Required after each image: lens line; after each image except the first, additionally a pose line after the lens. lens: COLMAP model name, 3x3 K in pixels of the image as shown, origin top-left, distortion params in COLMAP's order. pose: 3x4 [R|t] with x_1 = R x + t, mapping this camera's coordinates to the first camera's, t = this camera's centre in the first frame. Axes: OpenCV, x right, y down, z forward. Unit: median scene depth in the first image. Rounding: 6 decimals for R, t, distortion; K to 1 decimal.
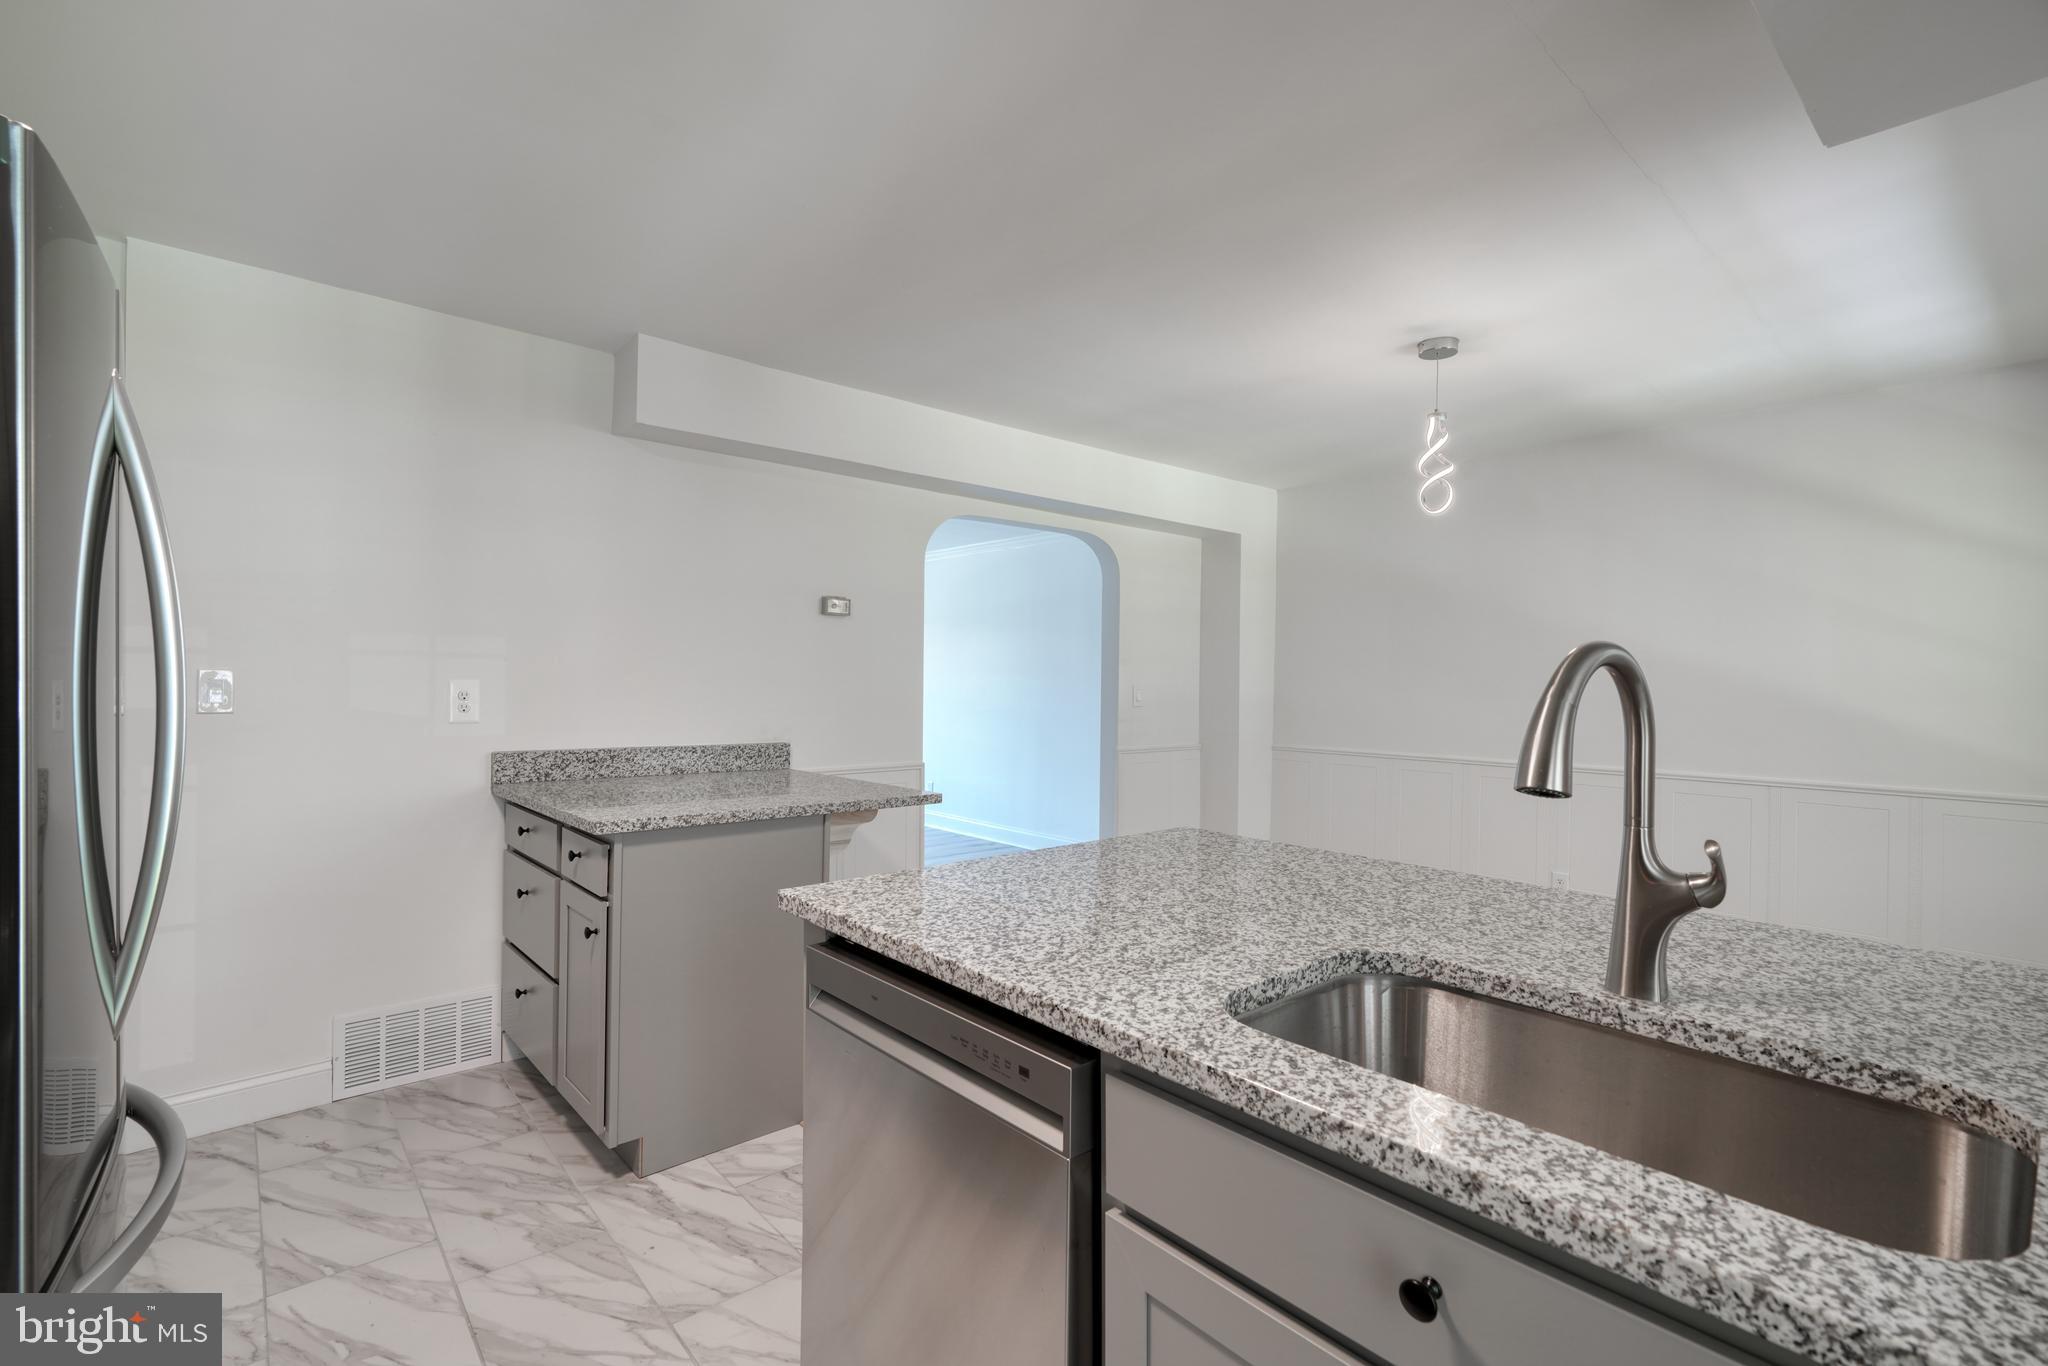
lens RADIAL K [[928.5, 0, 1015.0], [0, 928.5, 671.4], [0, 0, 1]] dist [-0.012921, 0.006259]
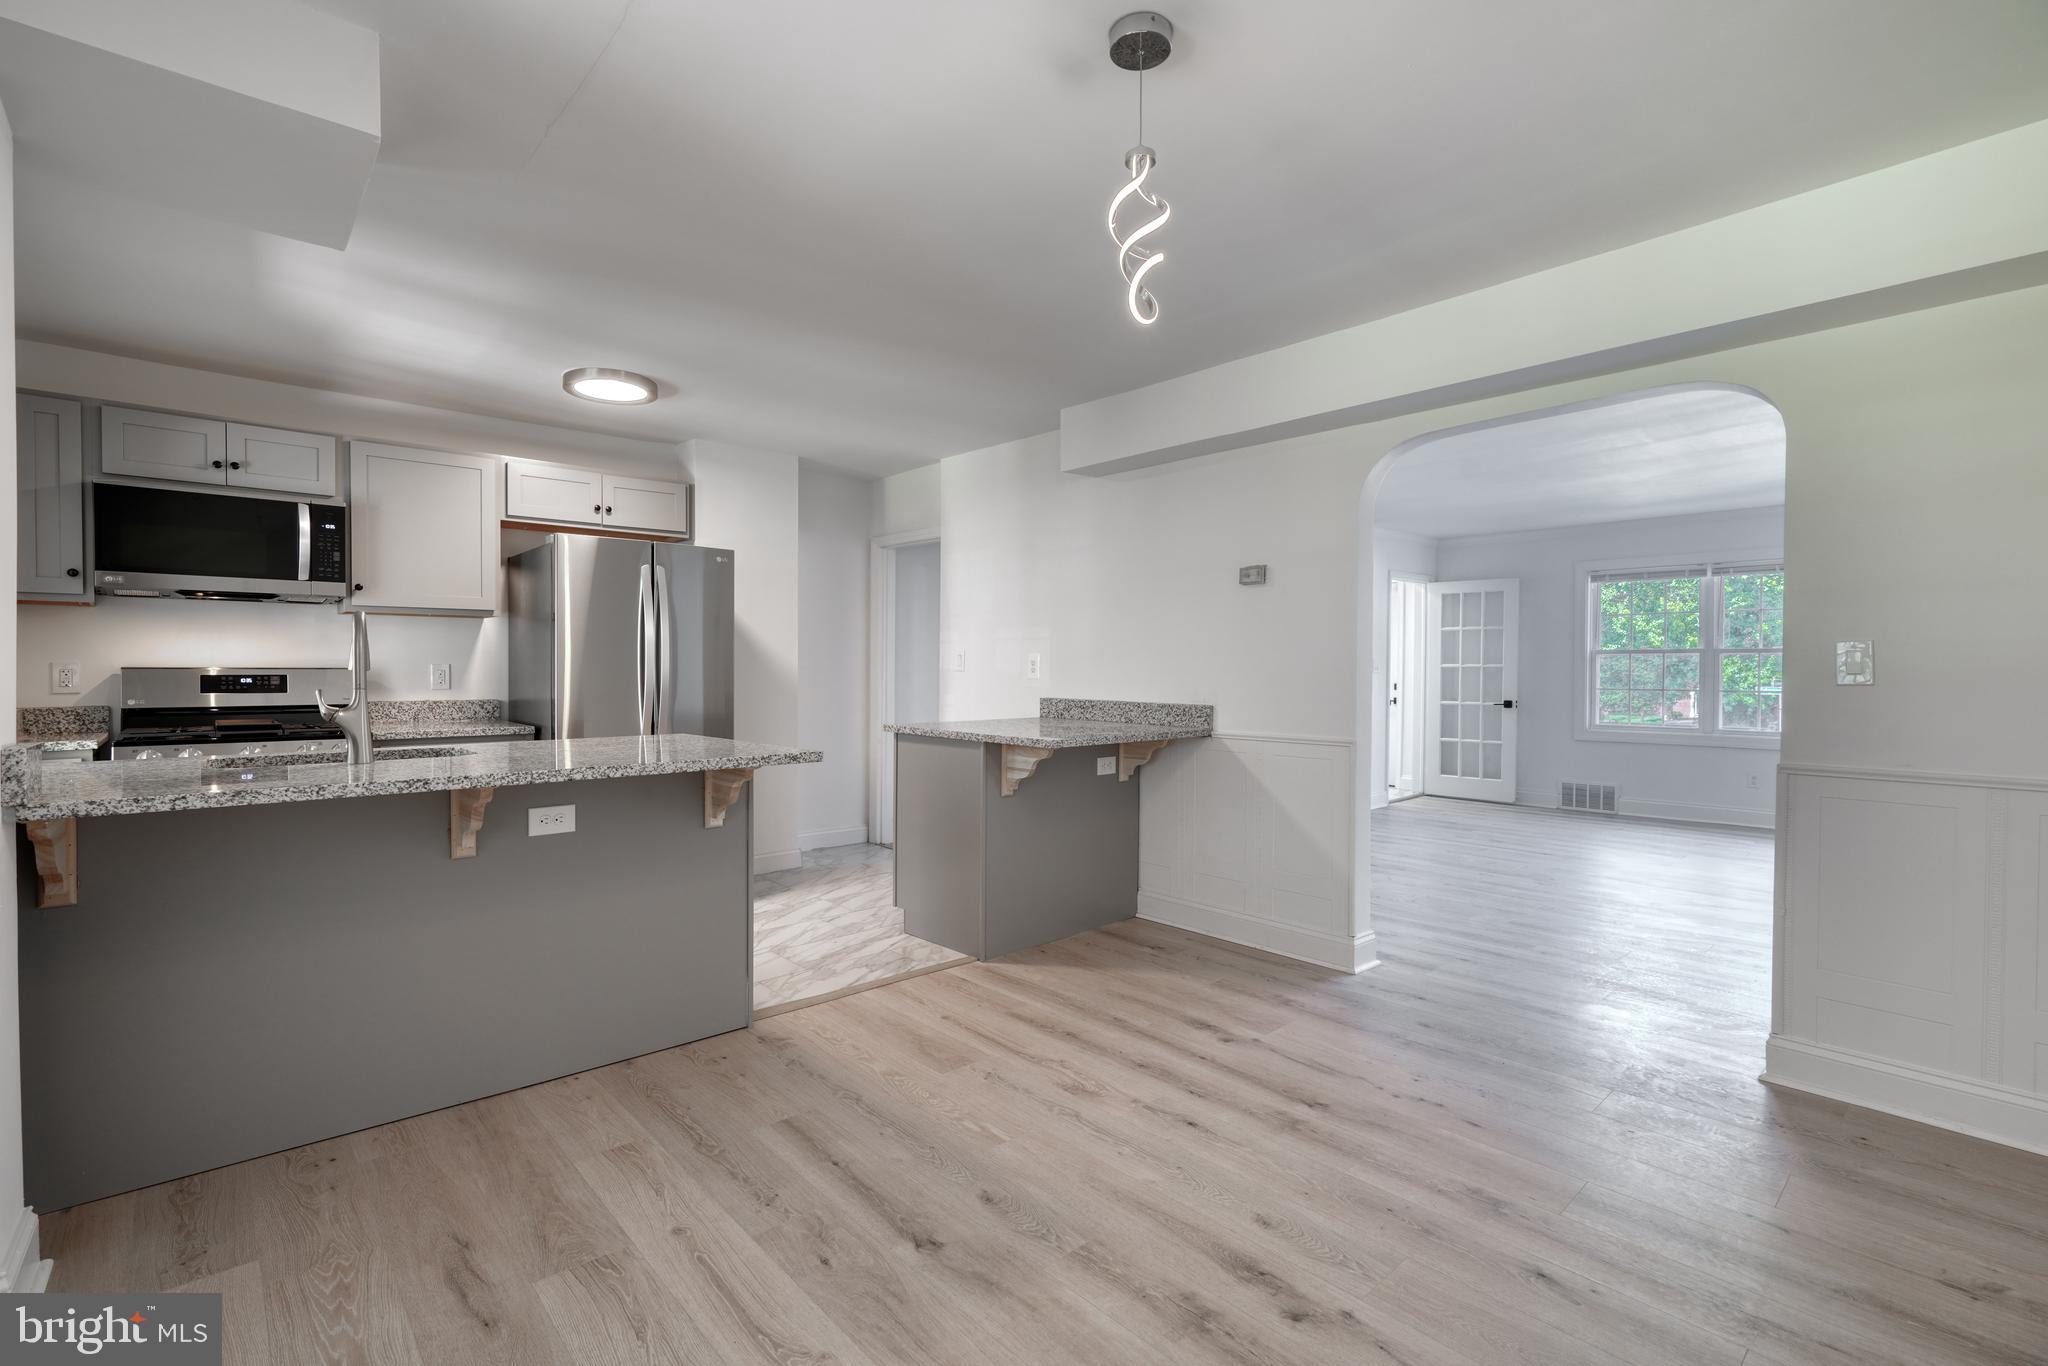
lens RADIAL K [[928.5, 0, 1008.7], [0, 928.5, 676.4], [0, 0, 1]] dist [-0.012921, 0.006259]
pose [[0.012545, 0.001052, -0.999921, 2.192338], [0.003893, 0.999992, 0.001101, 0.100932], [0.999914, -0.003907, 0.012541, 1.905460]]
